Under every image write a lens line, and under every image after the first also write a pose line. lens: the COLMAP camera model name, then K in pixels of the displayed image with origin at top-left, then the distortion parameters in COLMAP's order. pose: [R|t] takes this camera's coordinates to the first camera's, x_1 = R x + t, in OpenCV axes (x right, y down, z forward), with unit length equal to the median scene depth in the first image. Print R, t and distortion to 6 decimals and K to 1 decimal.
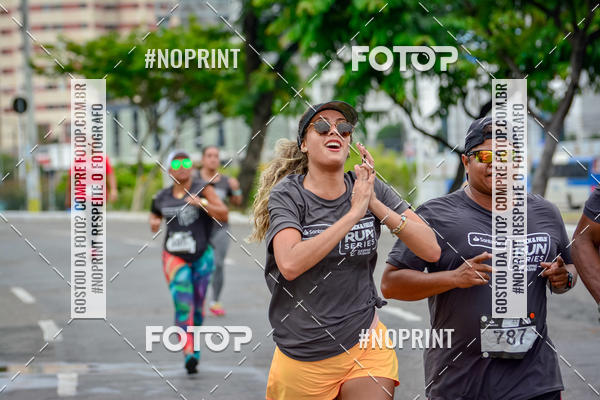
lens RADIAL K [[3006.6, 0, 300.0], [0, 3006.6, 200.0], [0, 0, 1]] dist [0.268268, 5.551732]
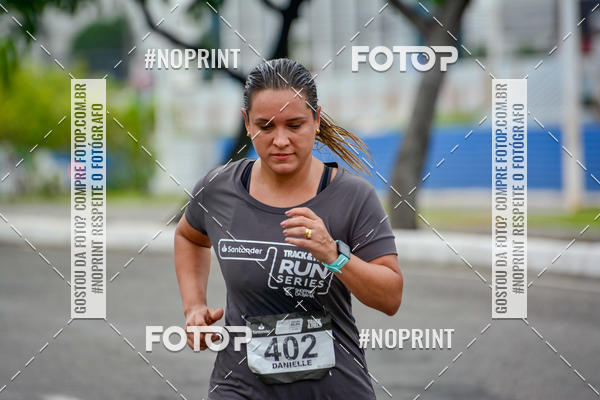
lens RADIAL K [[2845.2, 0, 300.0], [0, 2845.2, 200.0], [0, 0, 1]] dist [0.711397, -10.967931]
pose [[0.995859, 0.004994, 0.090773, 0.020799], [-0.004983, 0.999988, -0.000346, 0.003063], [-0.090773, -0.000107, 0.995872, 0.555963]]
